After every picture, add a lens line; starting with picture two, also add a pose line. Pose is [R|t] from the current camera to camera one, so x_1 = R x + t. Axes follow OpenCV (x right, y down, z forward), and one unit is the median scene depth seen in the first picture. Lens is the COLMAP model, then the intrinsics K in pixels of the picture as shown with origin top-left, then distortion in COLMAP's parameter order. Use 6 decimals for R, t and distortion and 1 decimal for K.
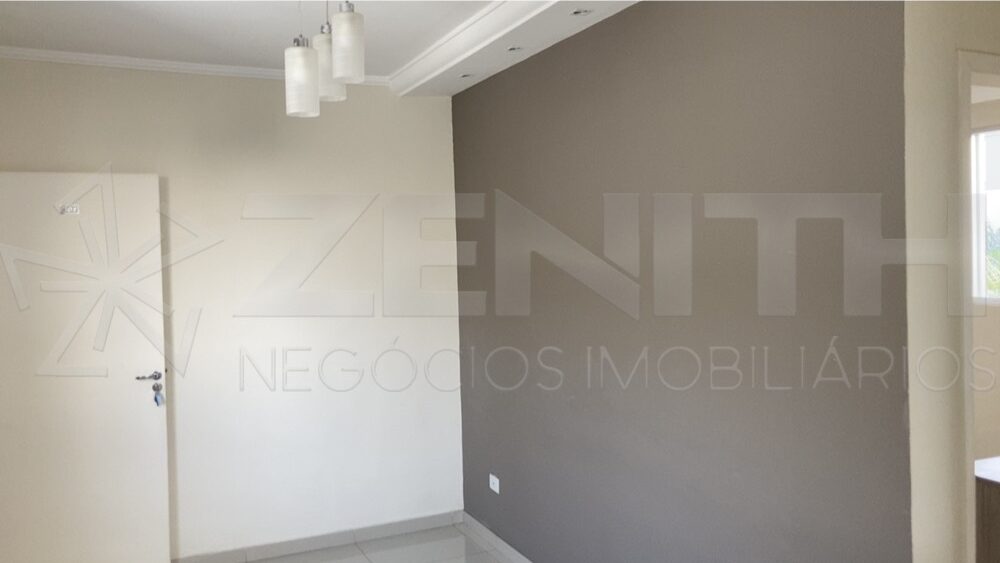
lens RADIAL K [[799.2, 0, 501.8], [0, 799.2, 266.1], [0, 0, 1]] dist [0.012830, 0.001317]
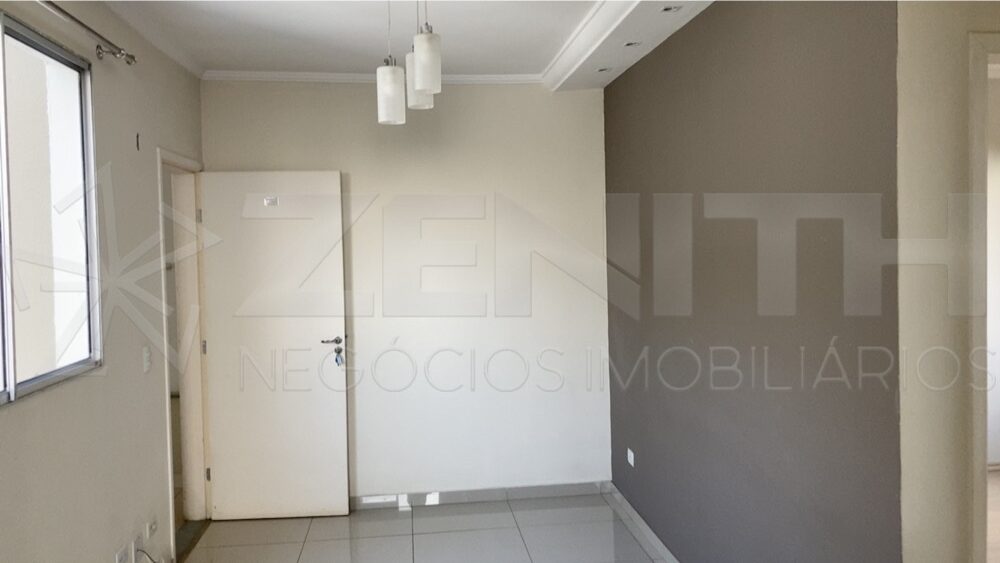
lens RADIAL K [[799.2, 0, 501.8], [0, 799.2, 266.1], [0, 0, 1]] dist [0.012830, 0.001317]
pose [[0.951877, 0.013663, -0.306177, 0.166104], [-0.007521, 0.999746, 0.021231, -0.000679], [0.306389, -0.017907, 0.951738, -0.055028]]
